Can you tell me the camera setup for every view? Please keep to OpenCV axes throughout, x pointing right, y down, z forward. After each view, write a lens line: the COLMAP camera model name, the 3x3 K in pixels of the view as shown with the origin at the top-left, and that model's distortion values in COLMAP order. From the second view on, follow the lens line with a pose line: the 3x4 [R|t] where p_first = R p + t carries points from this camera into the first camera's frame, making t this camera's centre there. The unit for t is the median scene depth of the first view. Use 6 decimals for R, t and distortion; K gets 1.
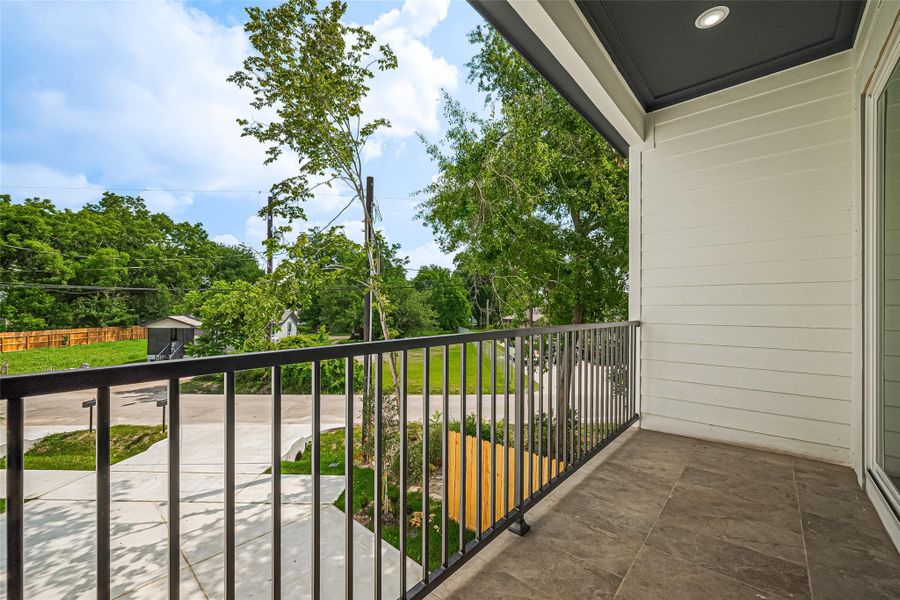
lens RADIAL K [[362.3, 0, 451.7], [0, 362.3, 304.5], [0, 0, 1]] dist [-0.000183, -0.000123]
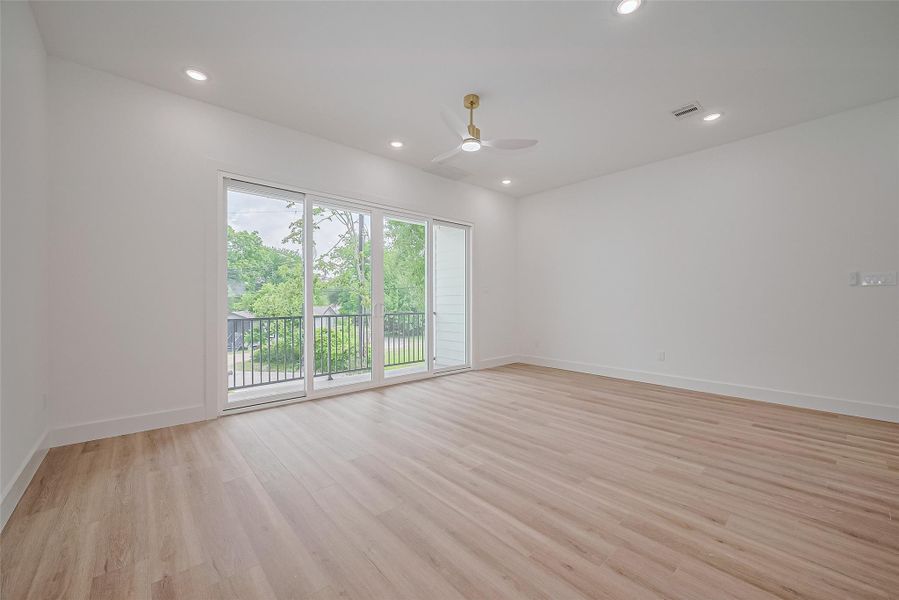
lens RADIAL K [[361.9, 0, 451.2], [0, 361.9, 304.5], [0, 0, 1]] dist [-0.000183, -0.000123]
pose [[0.992419, -0.004731, -0.122808, 0.087217], [0.007013, 0.999811, 0.018159, -0.005089], [0.122699, -0.018882, 0.992264, -0.102150]]
